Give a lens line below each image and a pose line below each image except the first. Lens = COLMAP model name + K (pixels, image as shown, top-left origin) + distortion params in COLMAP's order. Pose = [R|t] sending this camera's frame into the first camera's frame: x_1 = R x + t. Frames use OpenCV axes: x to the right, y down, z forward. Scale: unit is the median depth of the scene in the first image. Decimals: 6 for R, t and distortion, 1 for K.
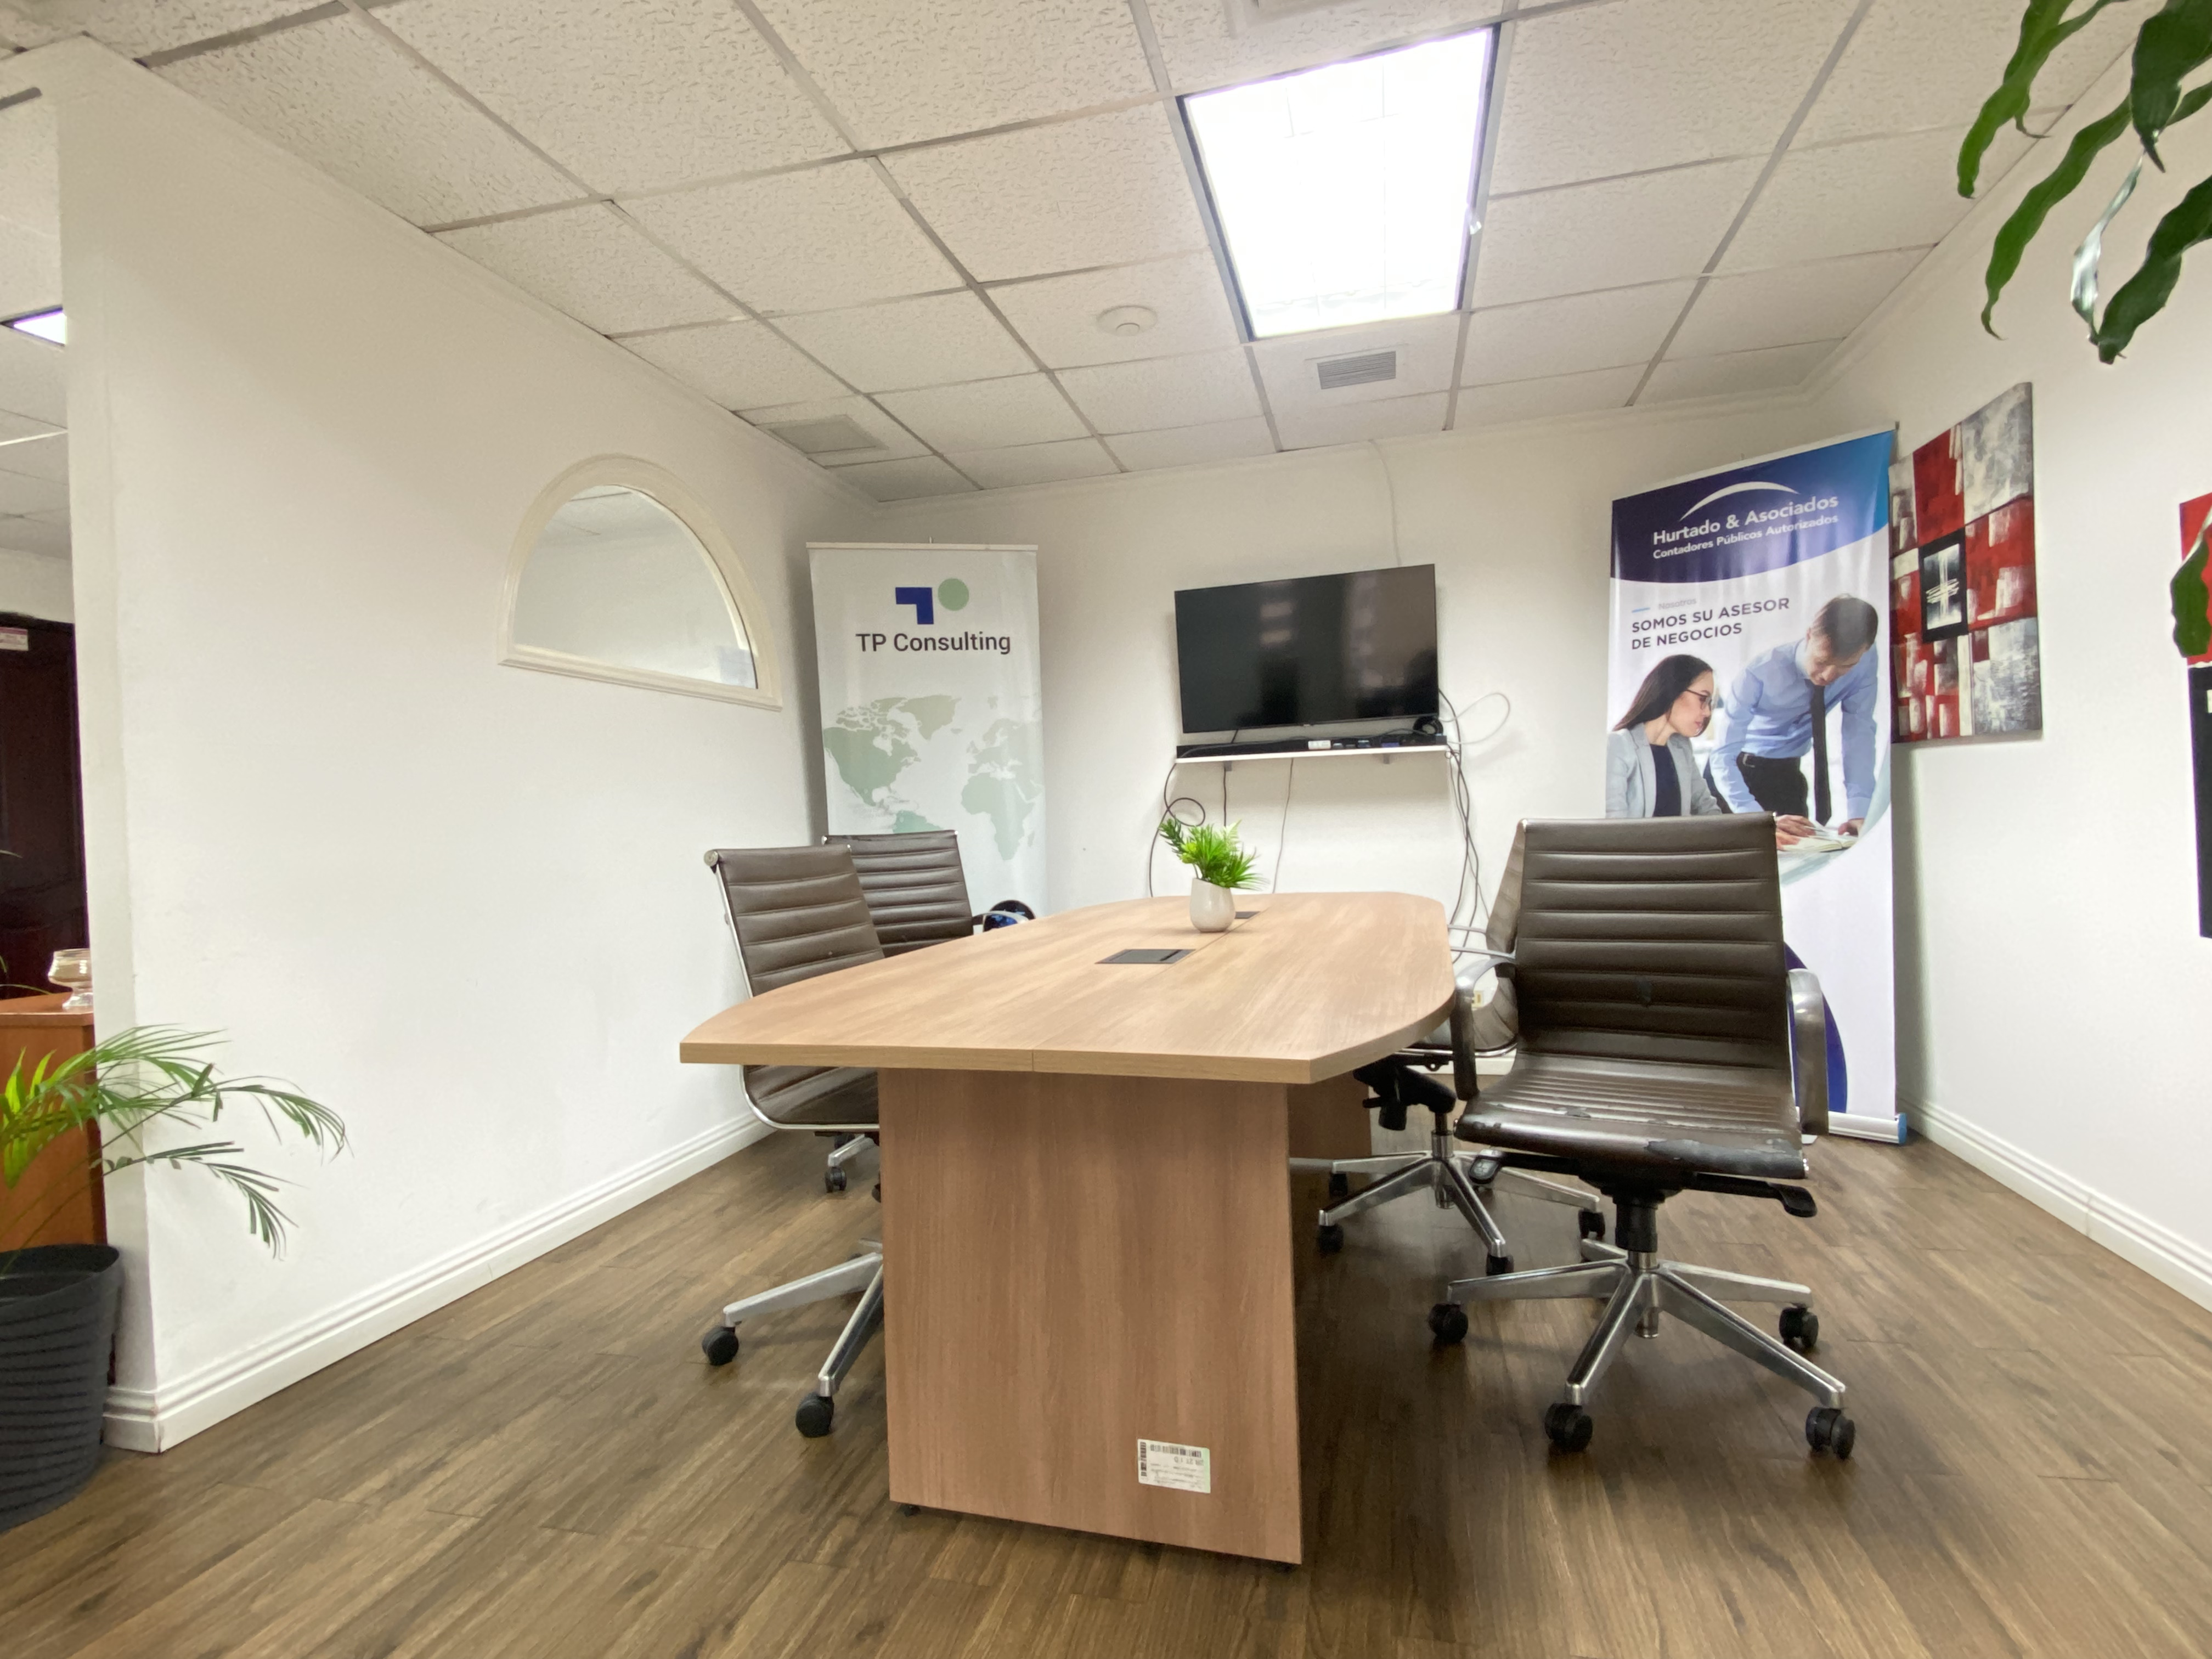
lens RADIAL K [[1120.4, 0, 1098.8], [0, 1120.4, 829.8], [0, 0, 1]] dist [0.052363, -0.048265]
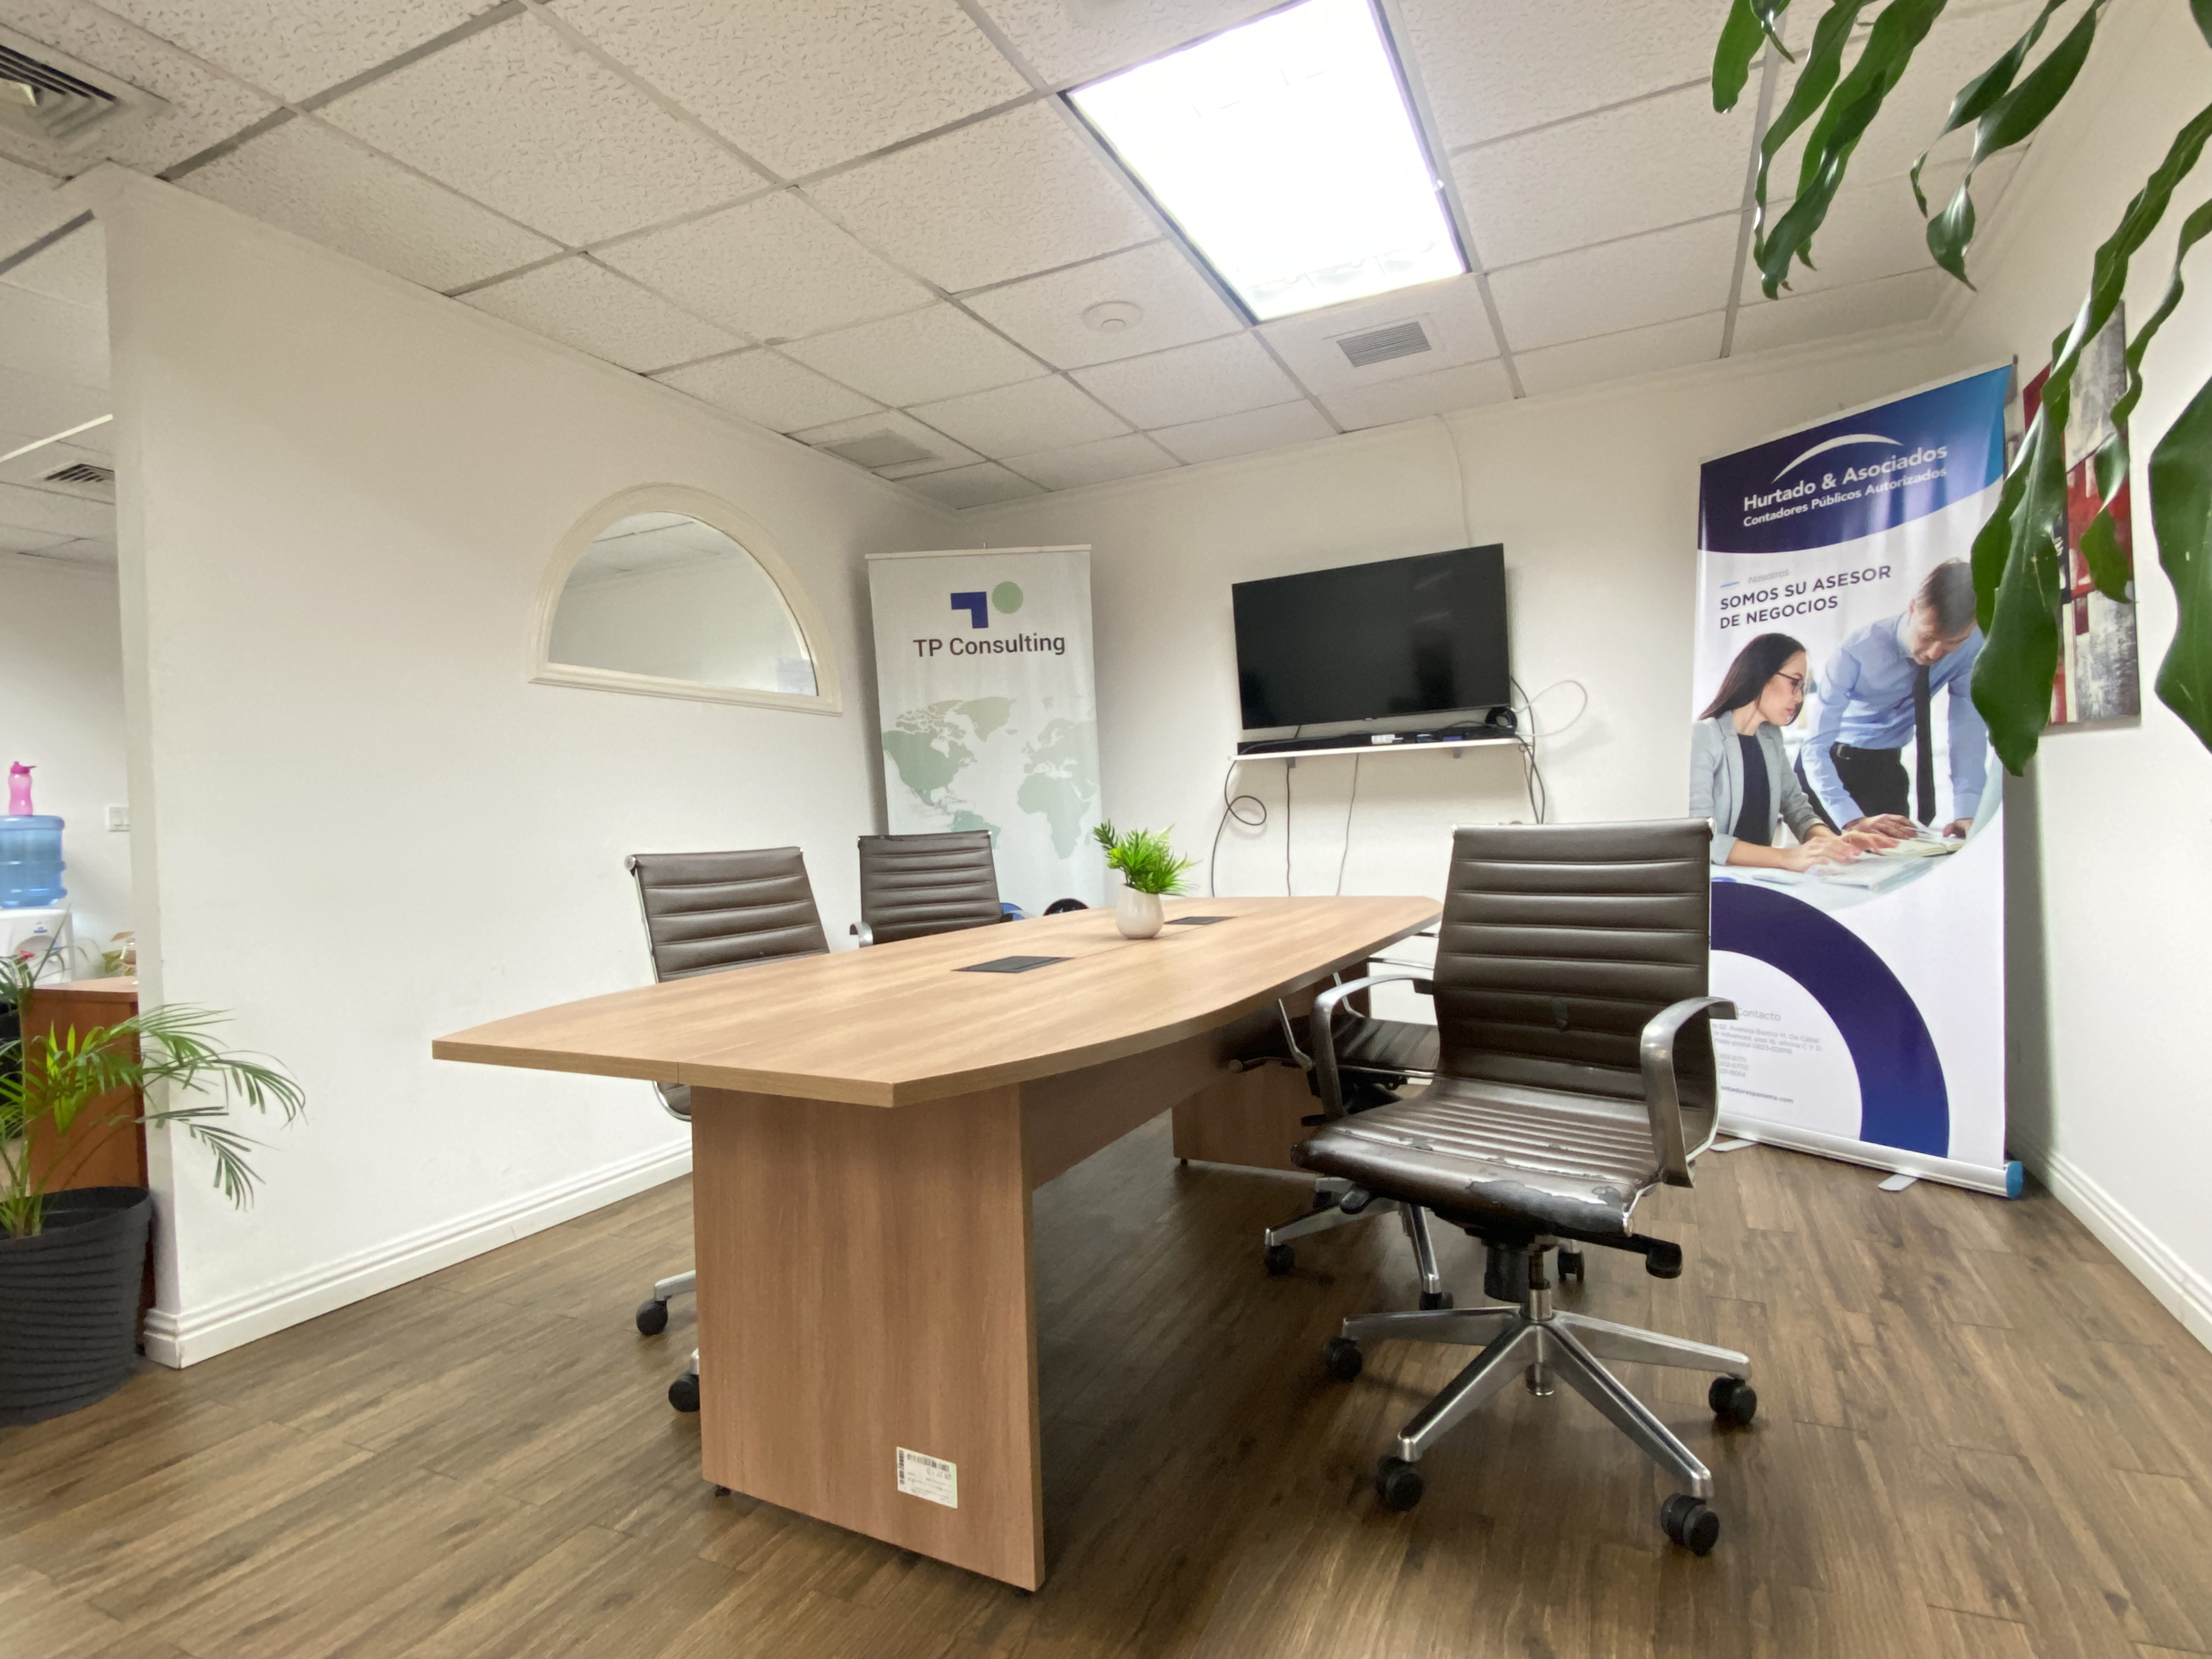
lens RADIAL K [[1120.4, 0, 1098.8], [0, 1120.4, 829.8], [0, 0, 1]] dist [0.052363, -0.048265]
pose [[0.980171, 0.000163, -0.198155, 0.208418], [0.001250, 0.999975, 0.007008, -0.008876], [0.198151, -0.007116, 0.980146, 0.026153]]
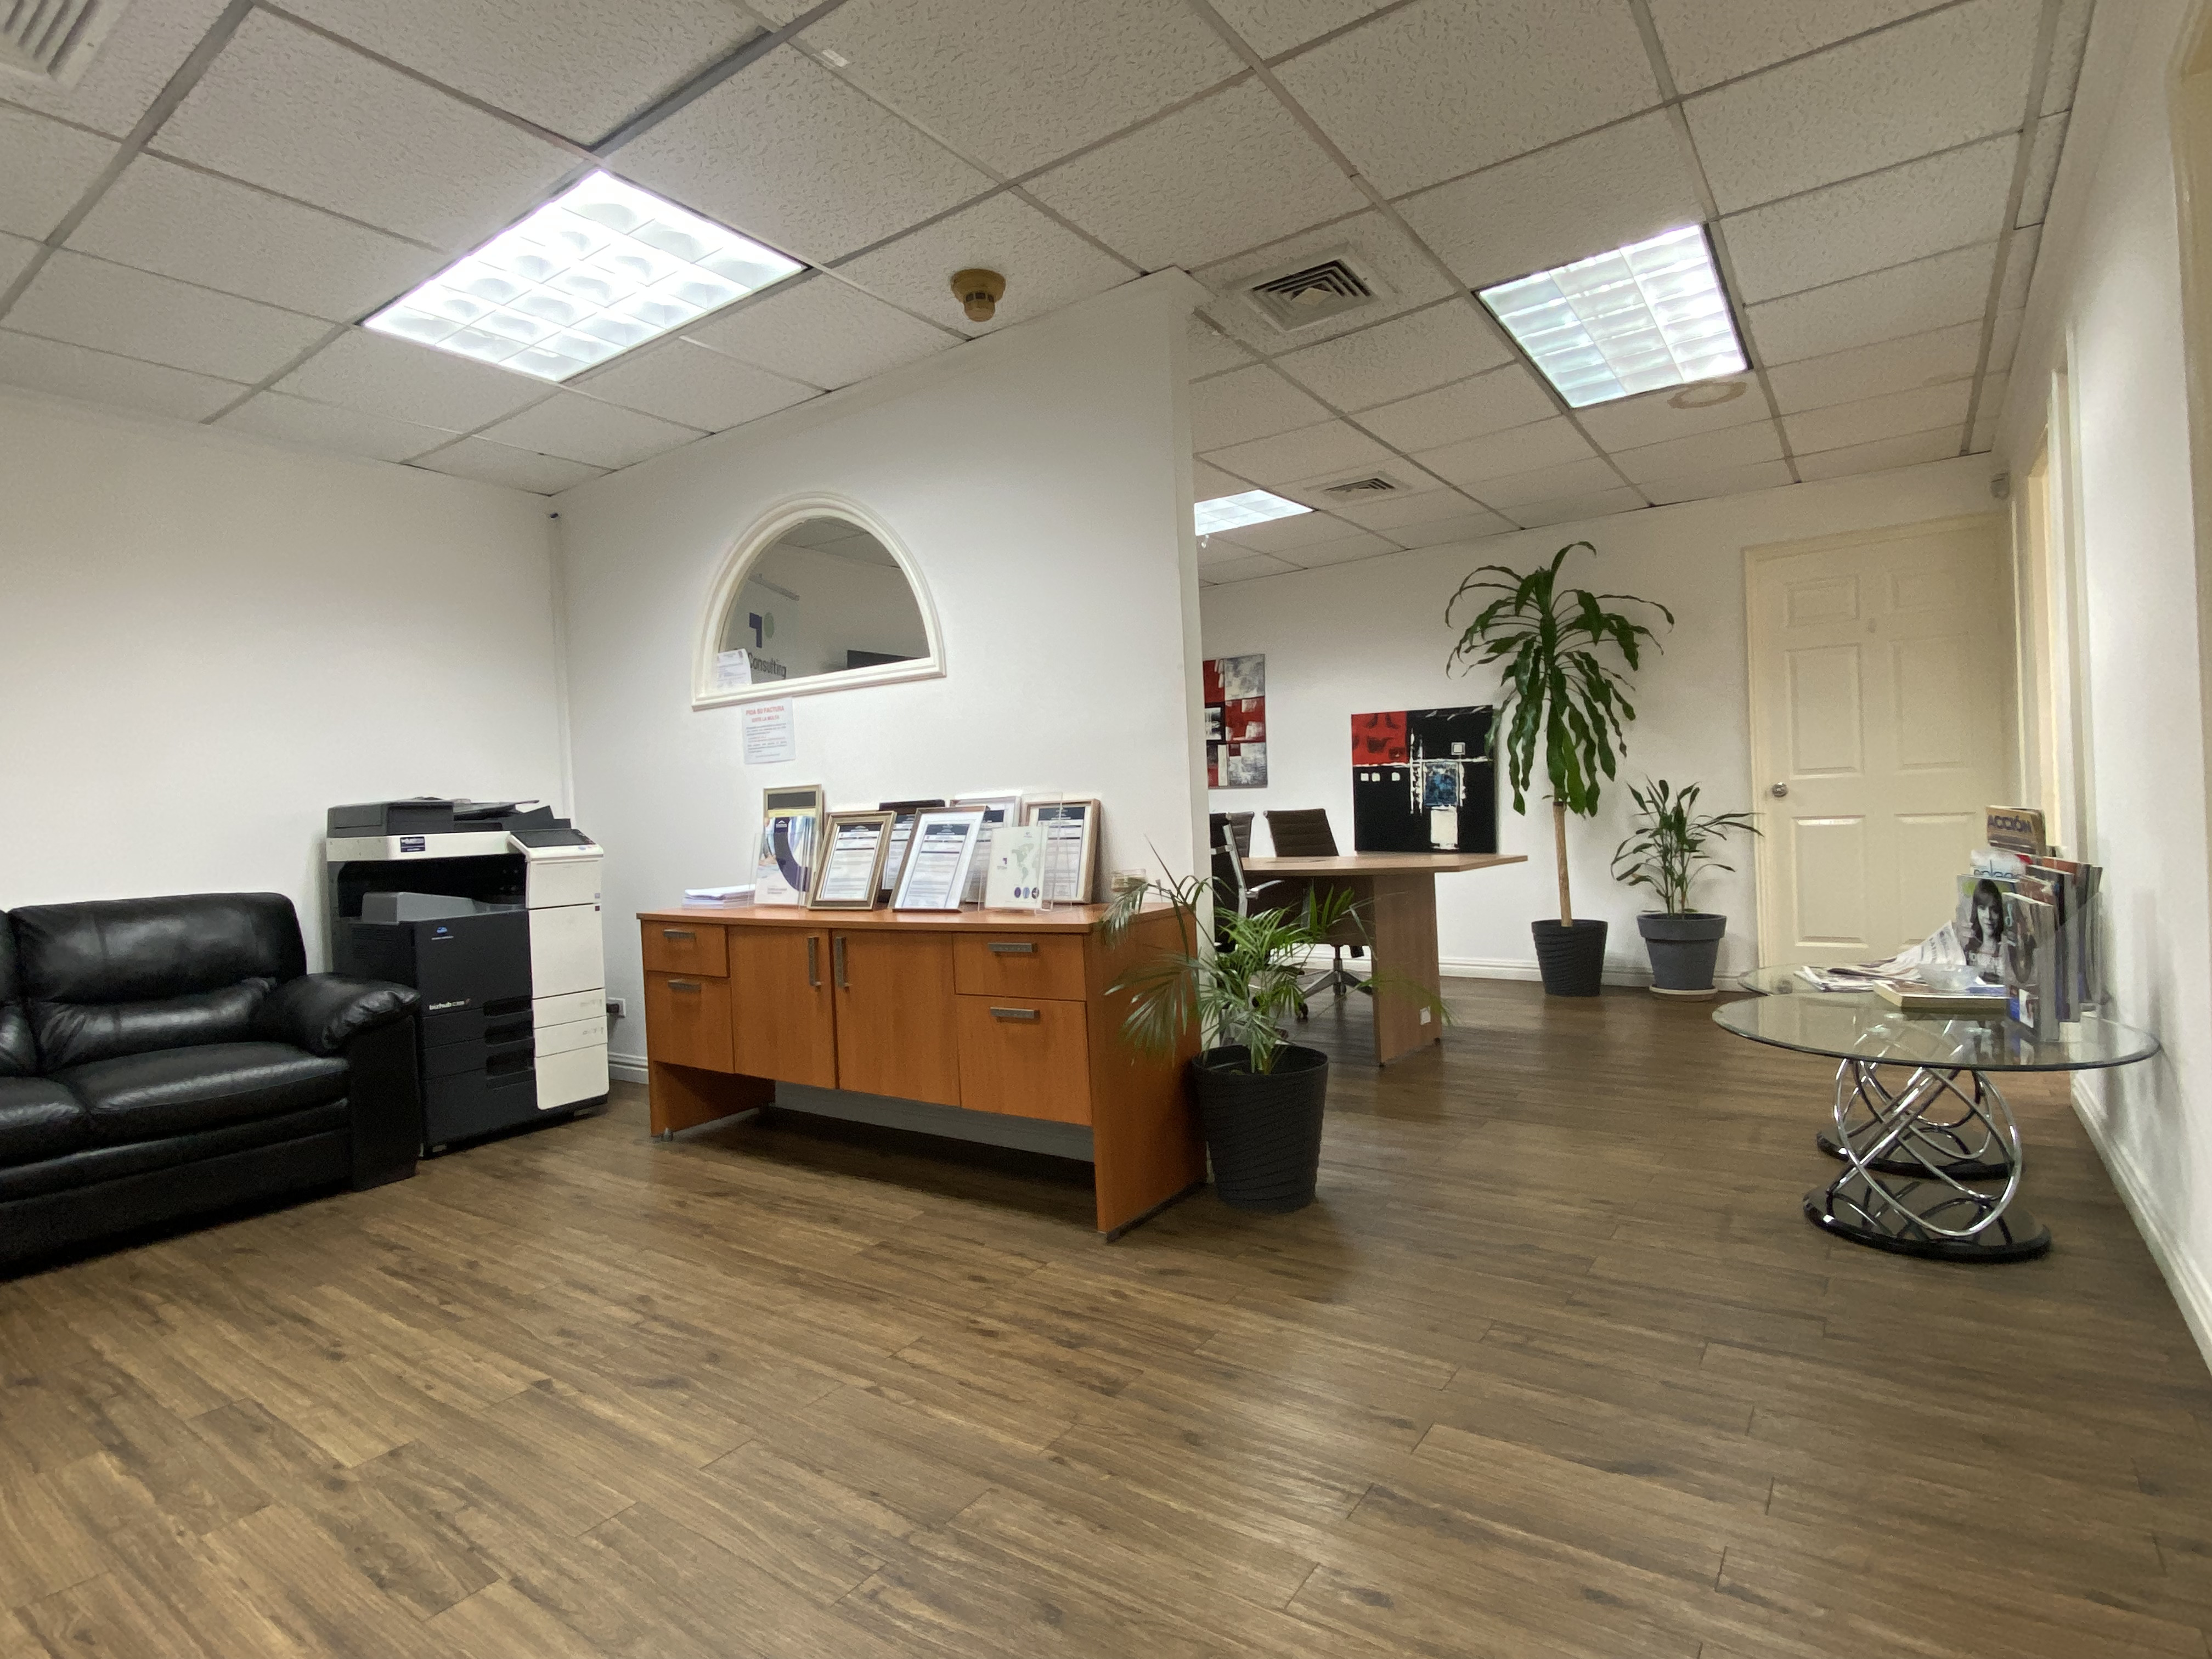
lens RADIAL K [[1123.1, 0, 1091.5], [0, 1123.1, 829.4], [0, 0, 1]] dist [0.055781, -0.047749]
pose [[0.366524, 0.013693, 0.930308, -1.503408], [0.033084, 0.999068, -0.027739, 0.065227], [-0.929820, 0.040945, 0.365729, 0.357058]]
